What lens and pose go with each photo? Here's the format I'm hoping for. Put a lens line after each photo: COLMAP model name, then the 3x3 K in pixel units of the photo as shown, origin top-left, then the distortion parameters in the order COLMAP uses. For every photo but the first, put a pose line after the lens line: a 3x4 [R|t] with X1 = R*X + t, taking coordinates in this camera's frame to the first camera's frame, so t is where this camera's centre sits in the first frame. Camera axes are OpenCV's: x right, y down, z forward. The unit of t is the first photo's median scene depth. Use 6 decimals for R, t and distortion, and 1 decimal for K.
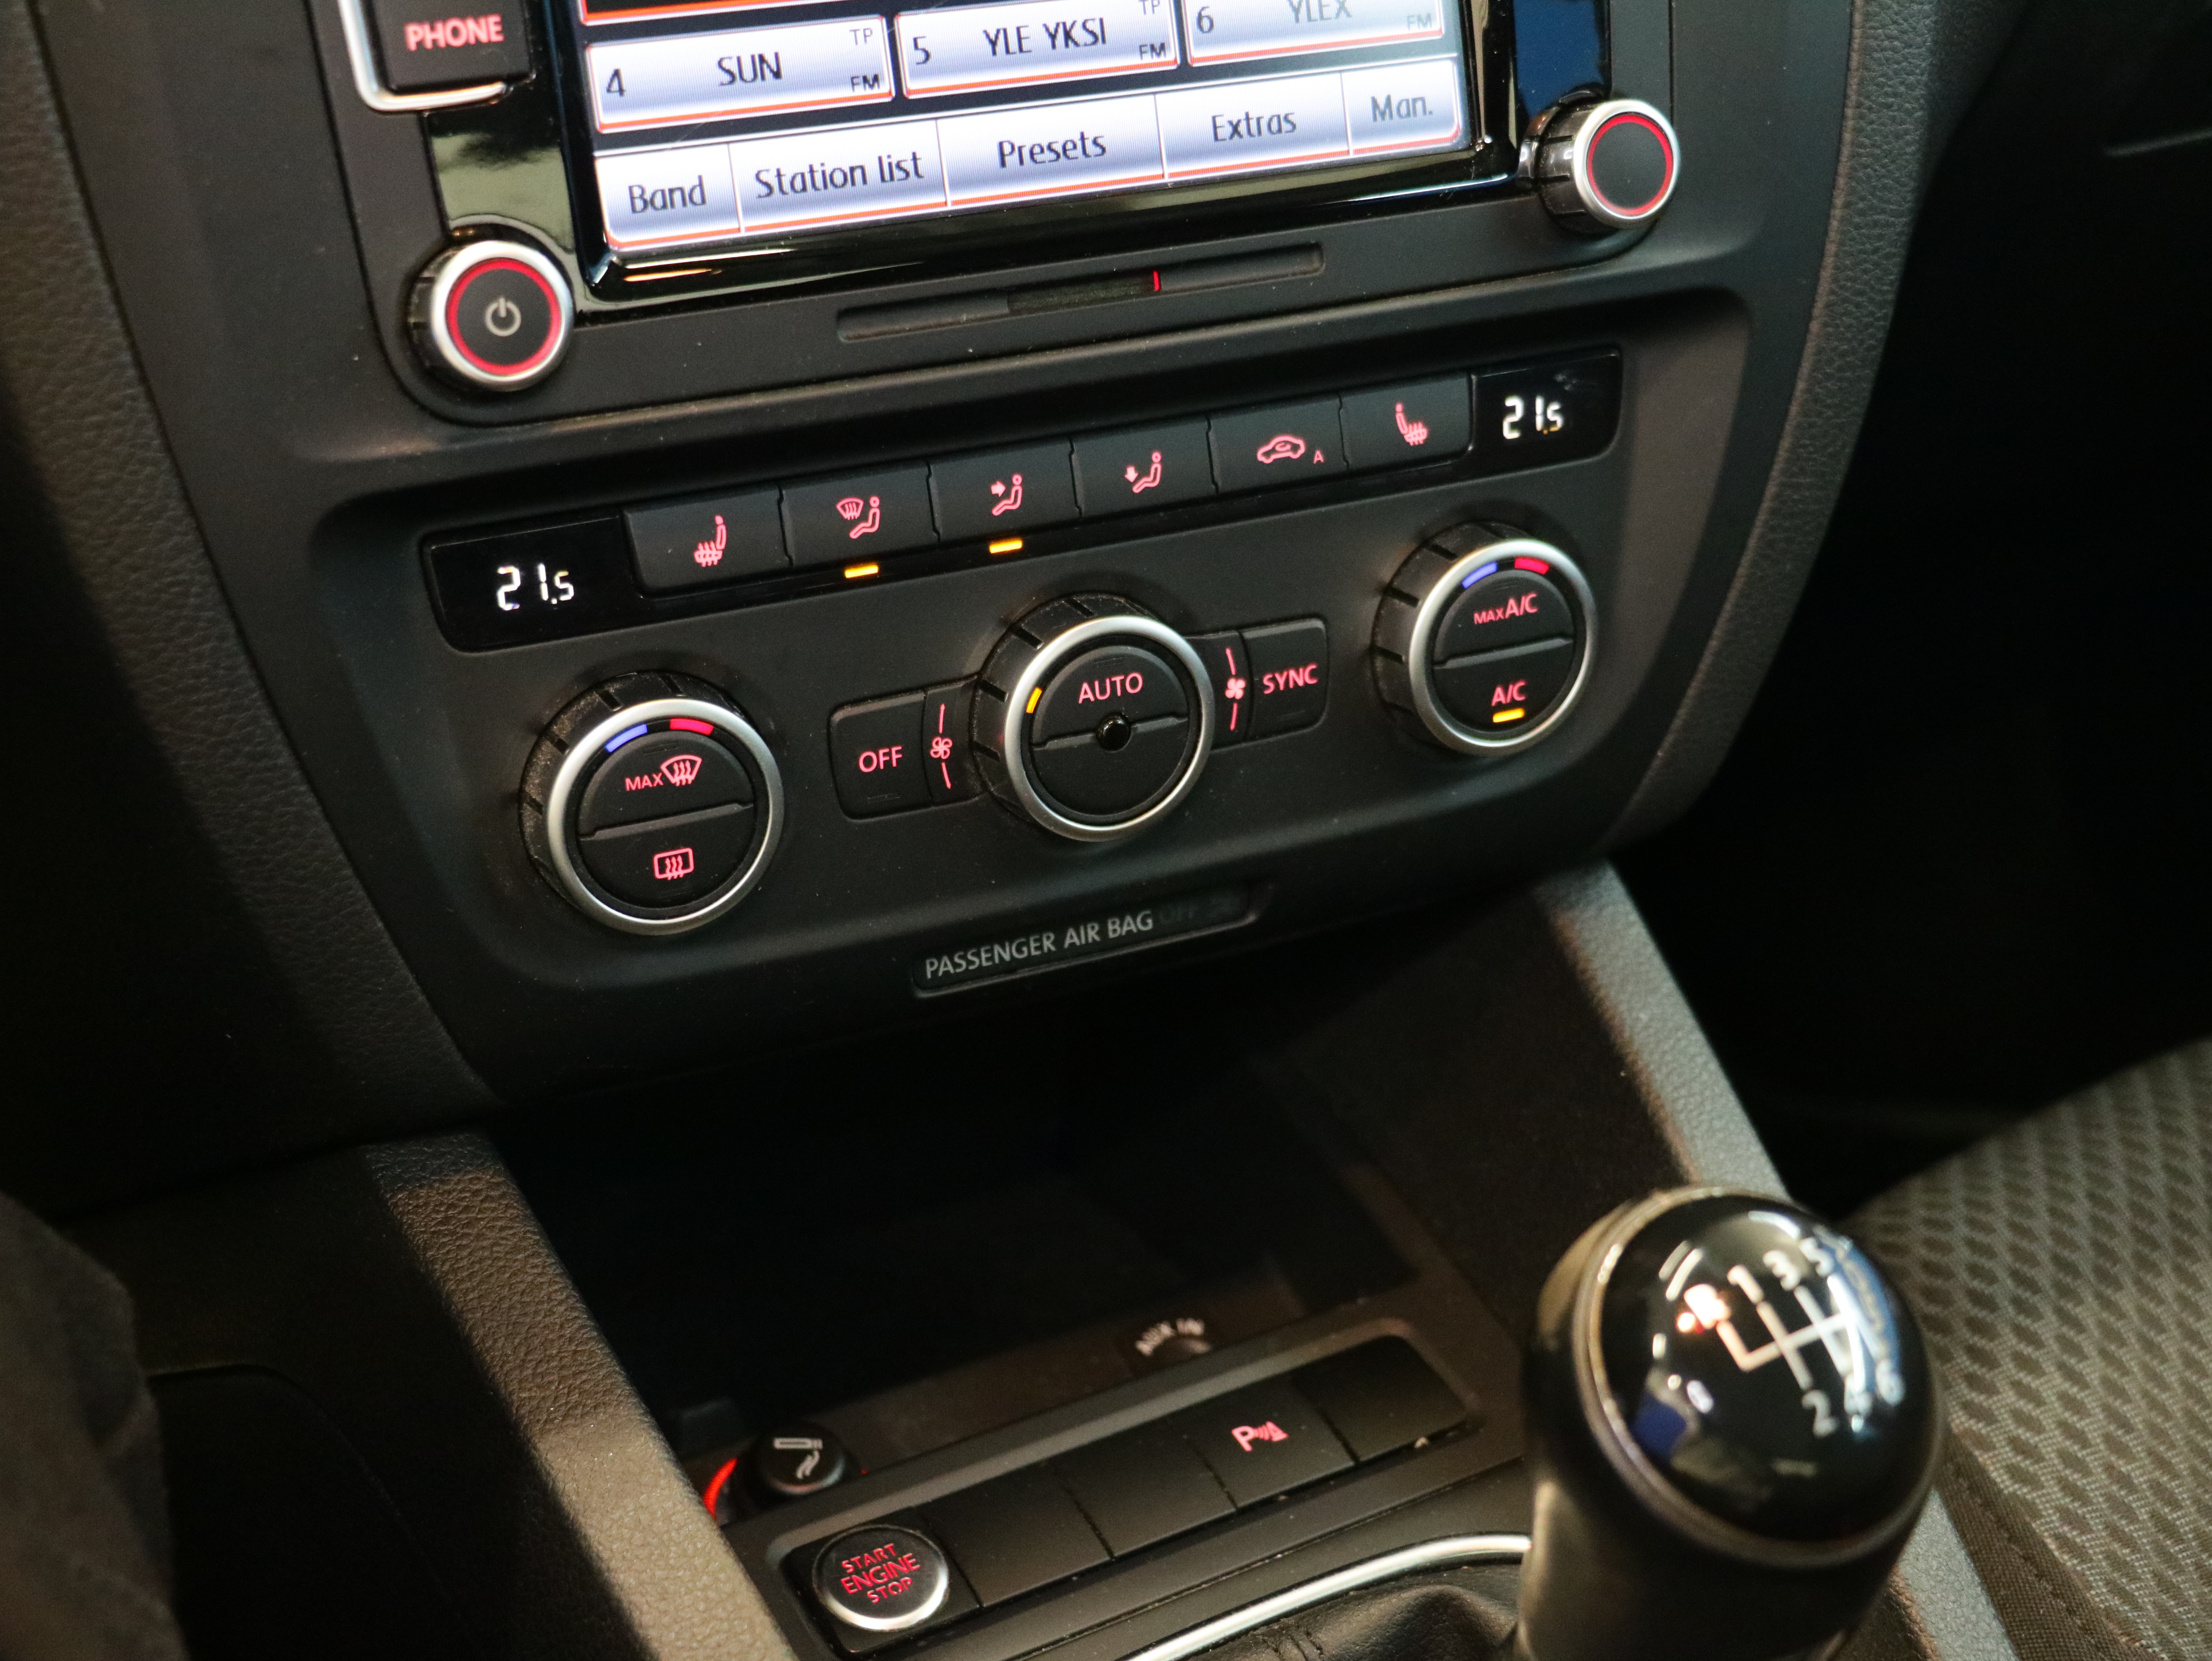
lens RADIAL K [[3164.4, 0, 1077.4], [0, 3164.4, 808.1], [0, 0, 1]] dist [-0.018225, 0.119641]
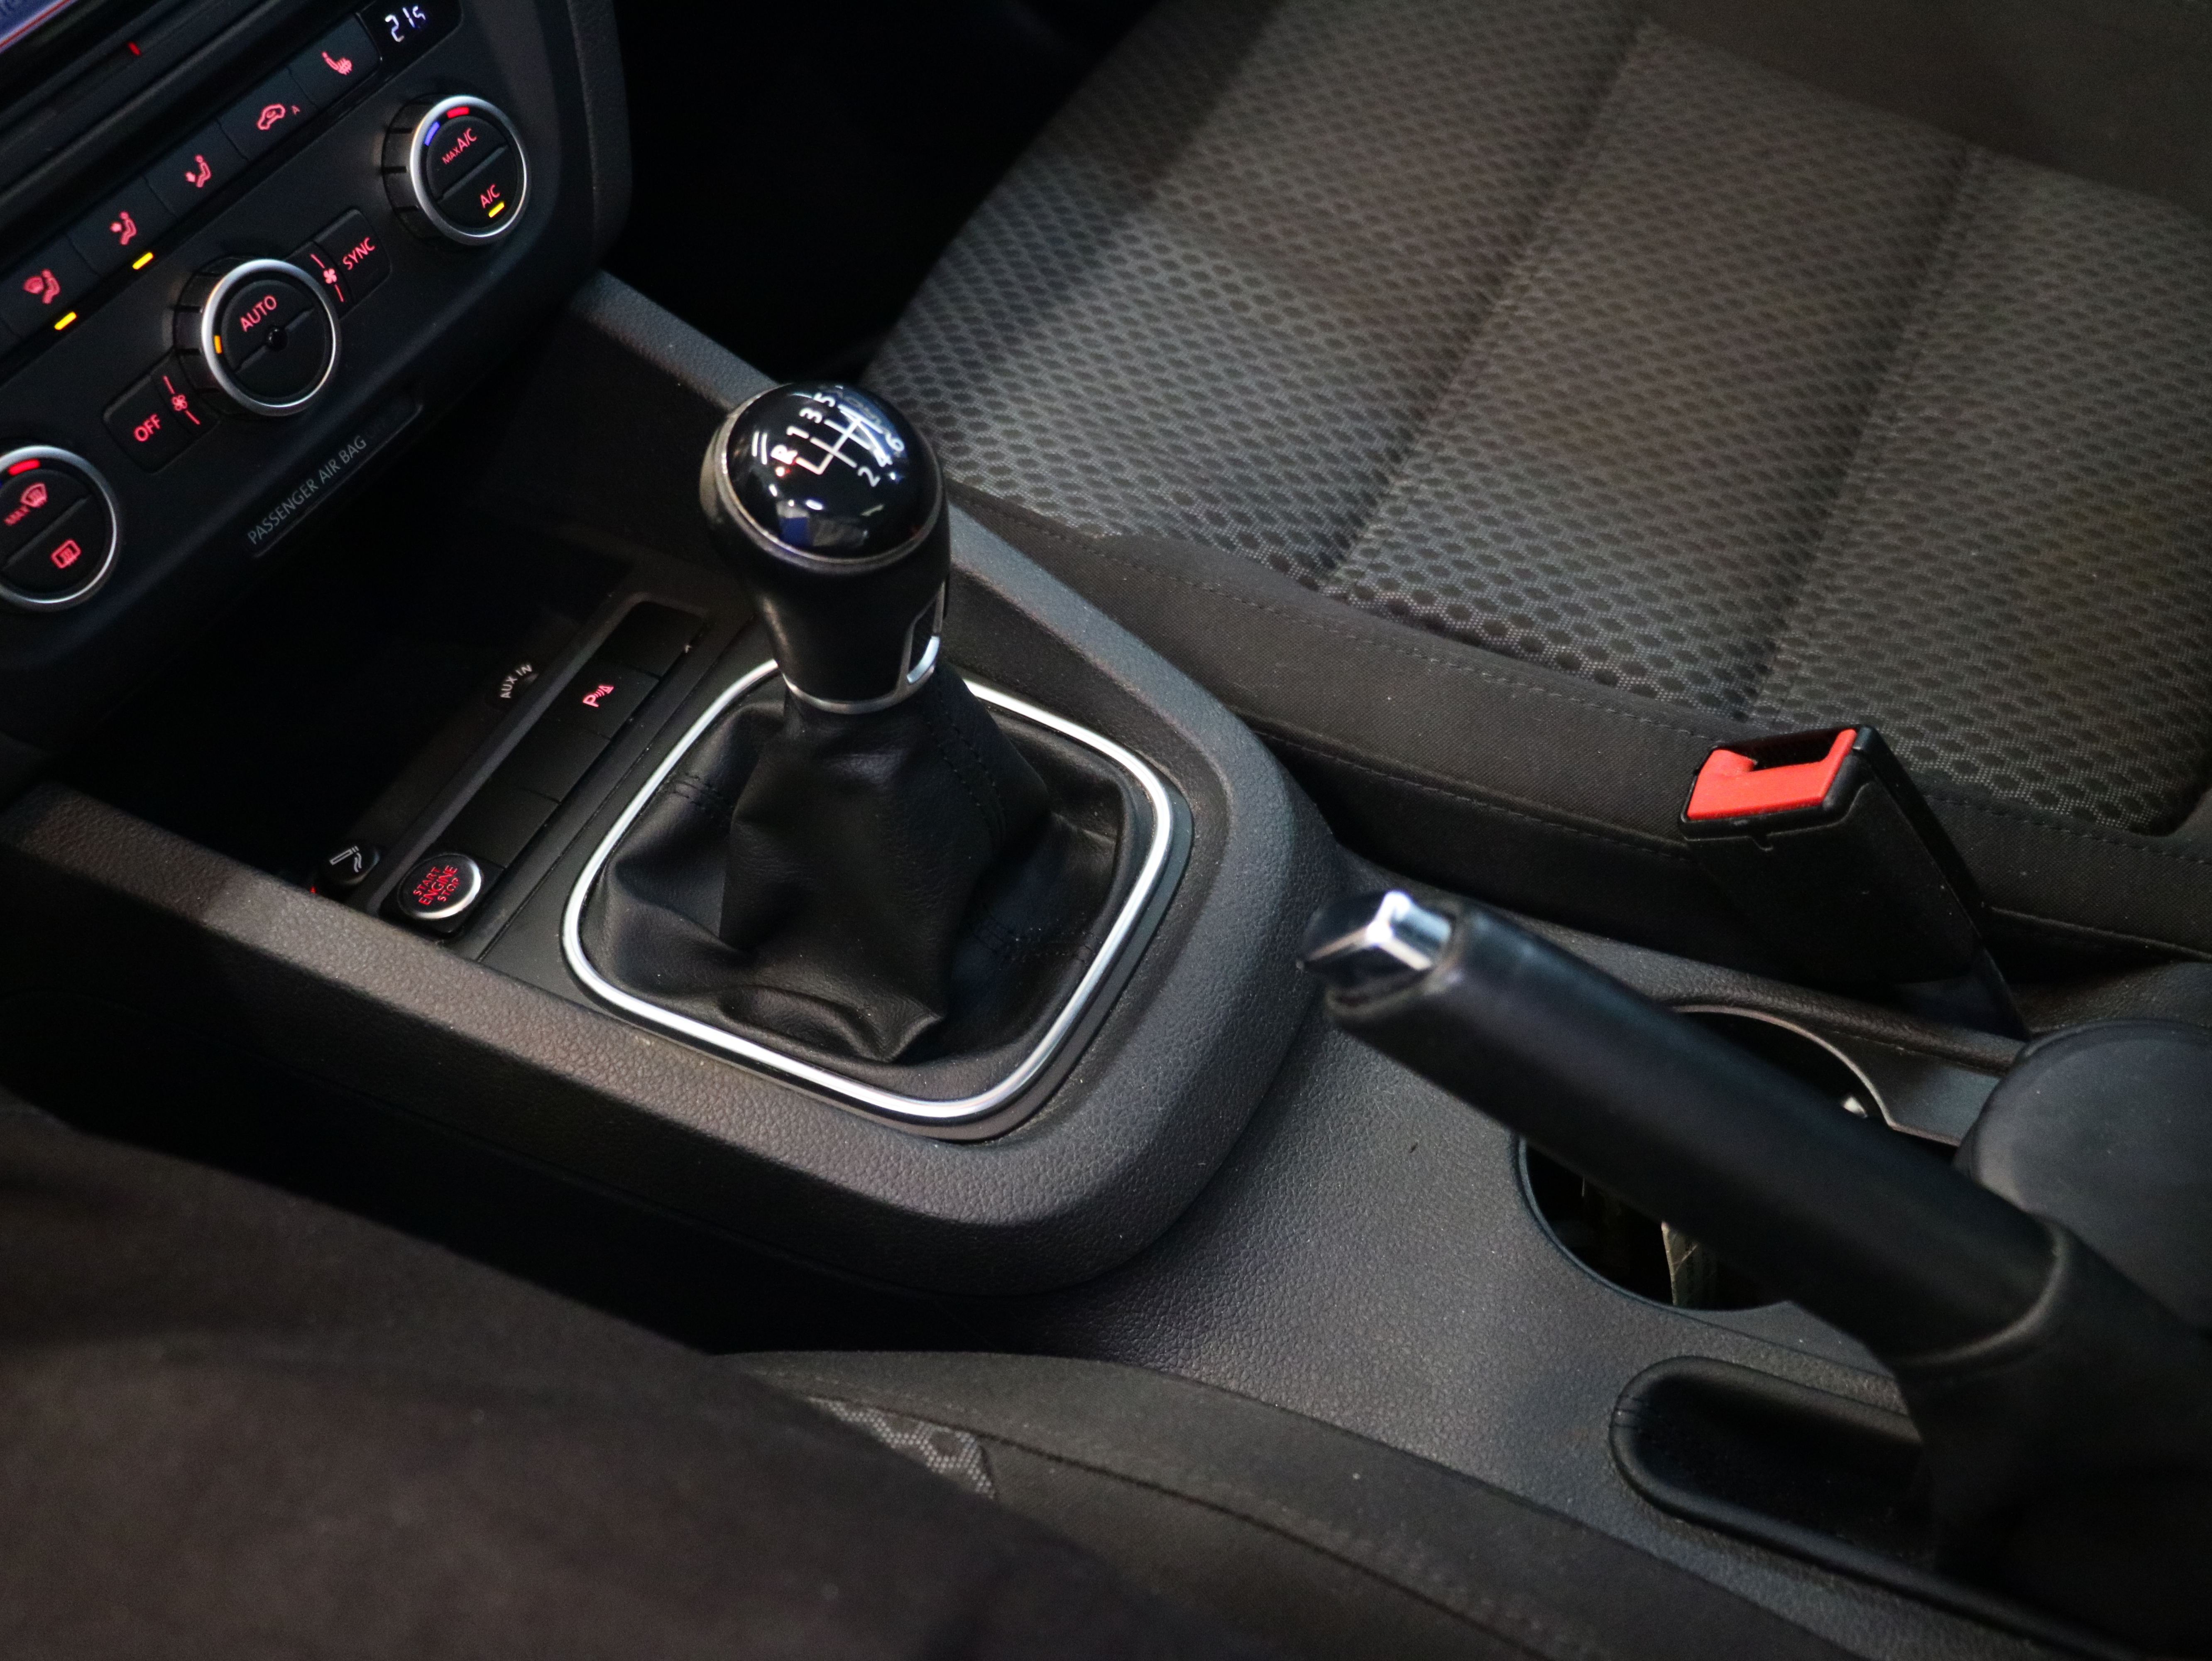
lens RADIAL K [[2291.3, 0, 1088.8], [0, 2291.3, 819.1], [0, 0, 1]] dist [-0.011778, -0.019250]
pose [[0.816877, -0.527749, 0.232793, -0.045462], [0.456523, 0.838213, 0.298304, 0.019567], [-0.352560, -0.137402, 0.925647, -0.180123]]
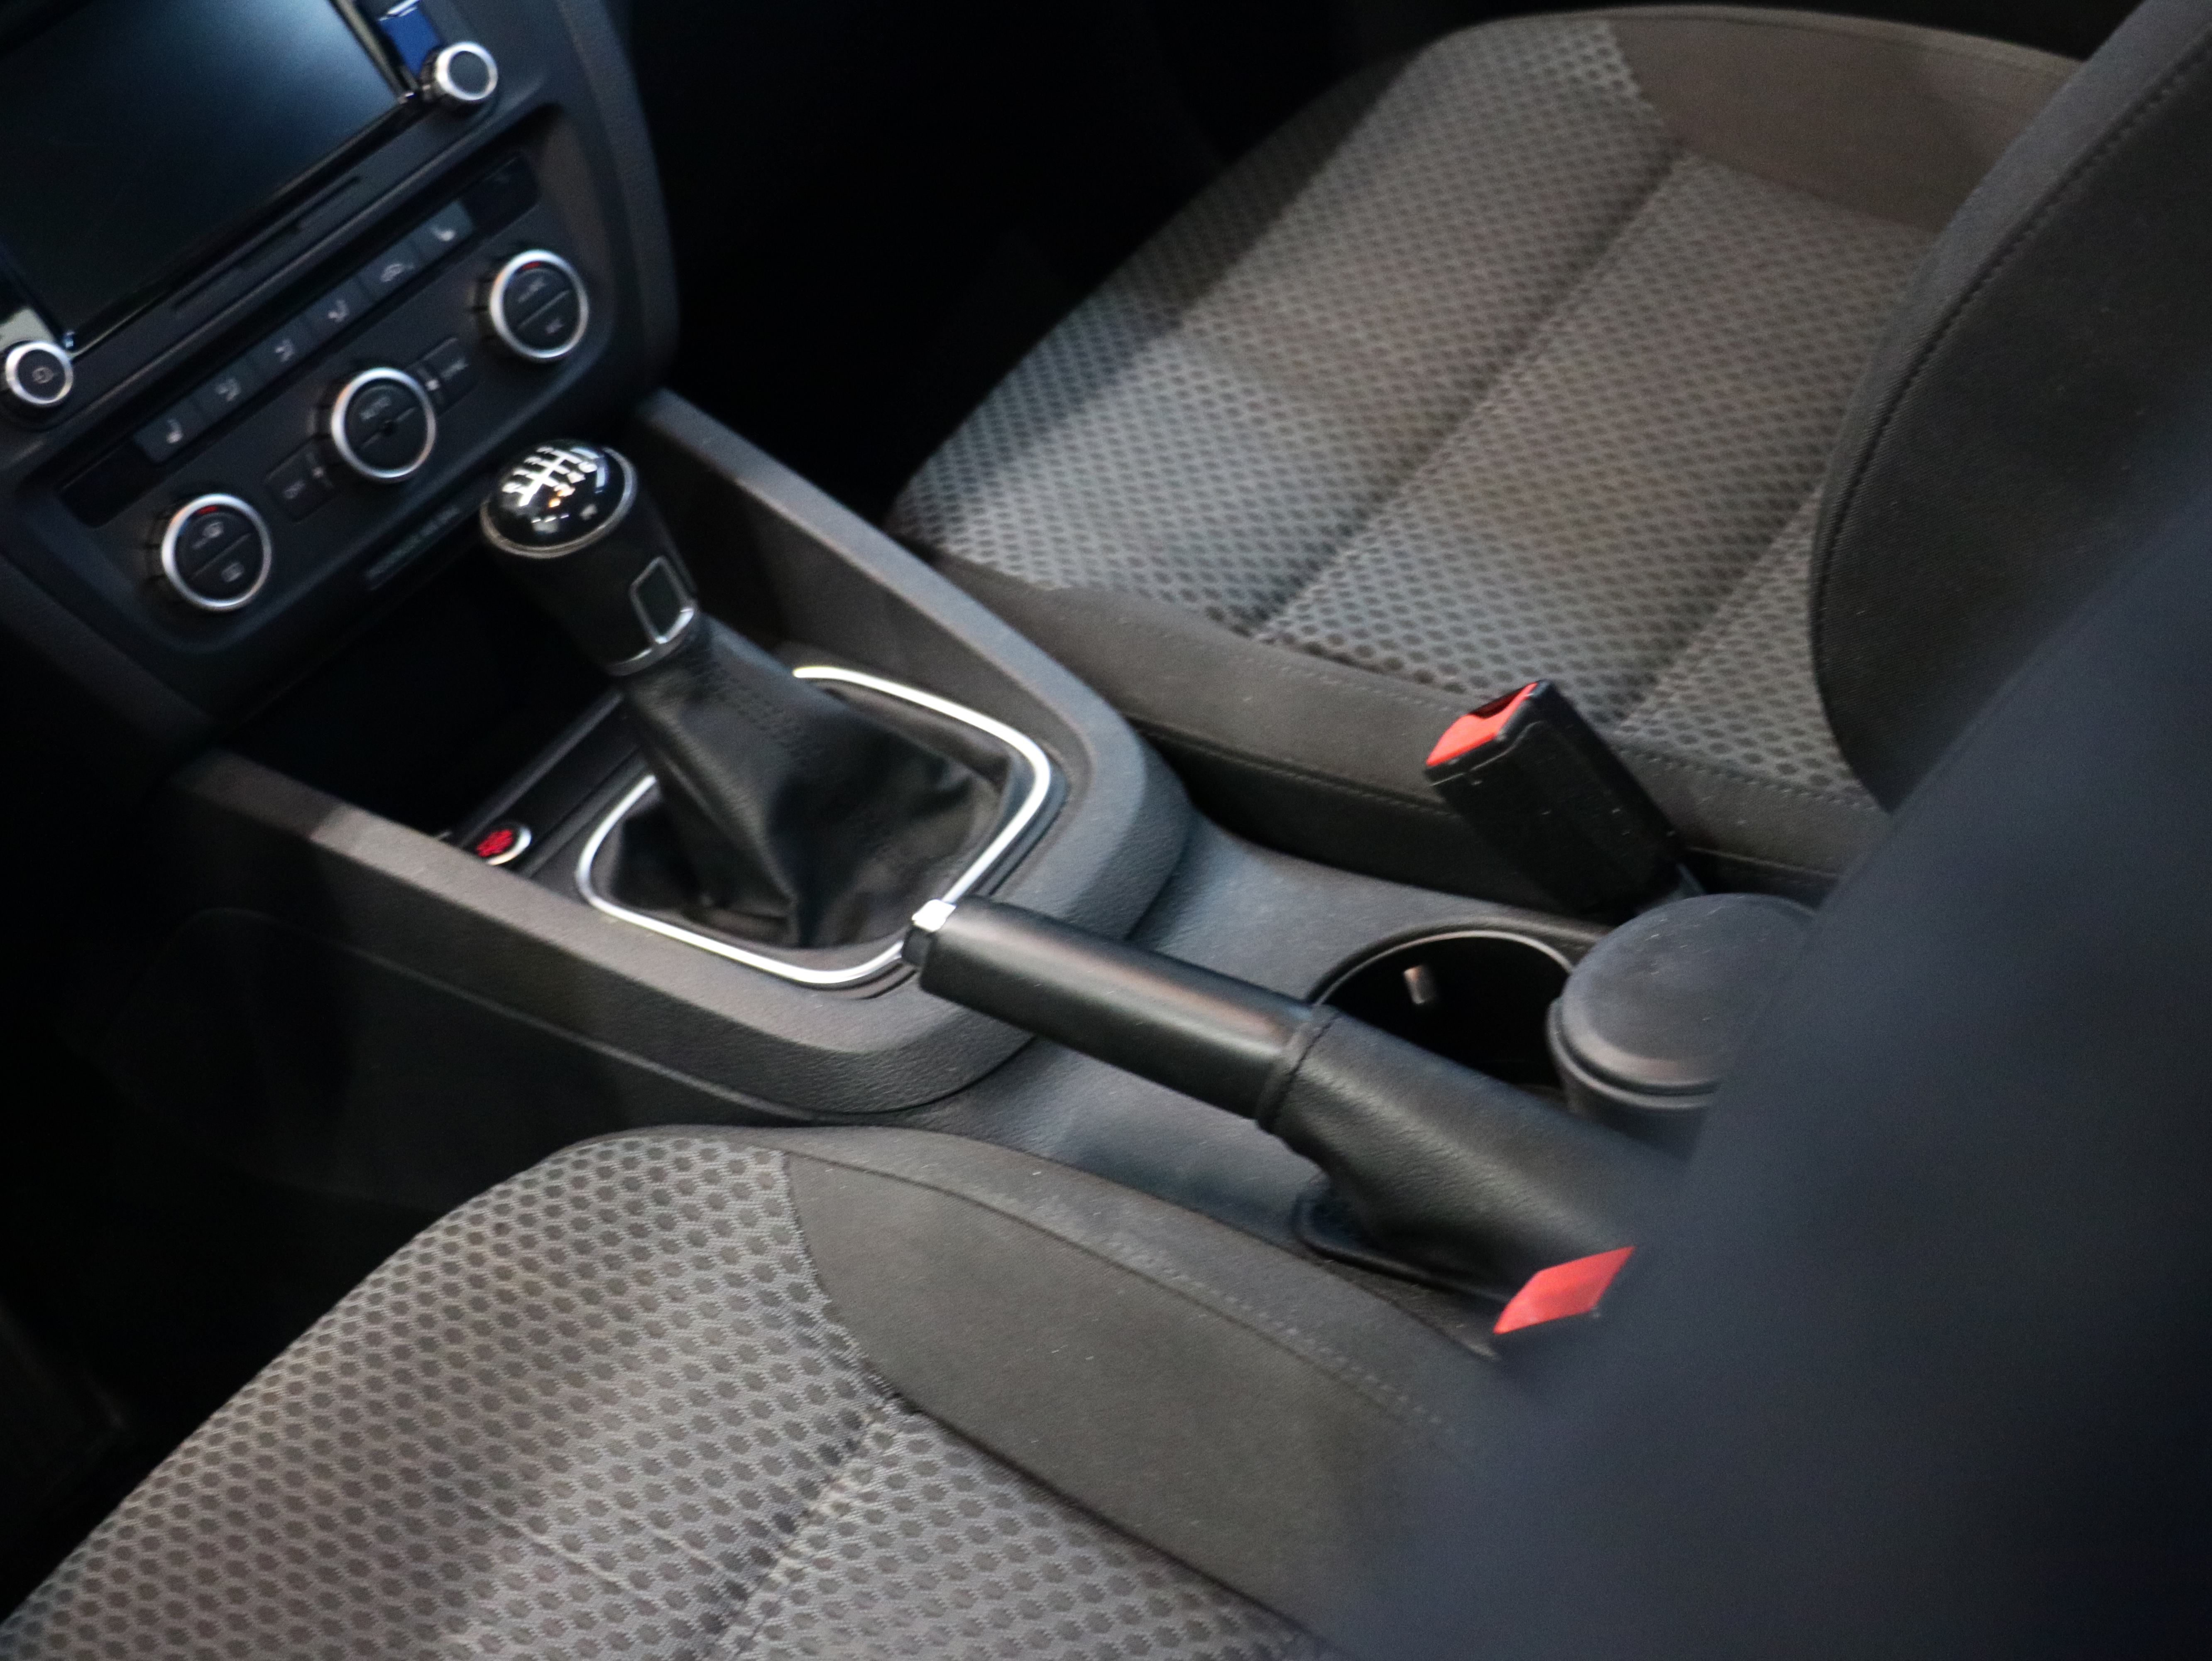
lens RADIAL K [[3278.1, 0, 1106.0], [0, 3278.1, 830.5], [0, 0, 1]] dist [-0.044854, 0.063338]
pose [[0.858022, -0.495784, 0.134151, -0.003273], [0.490182, 0.868444, 0.074349, 0.271716], [-0.153364, 0.001965, 0.988168, -1.177896]]
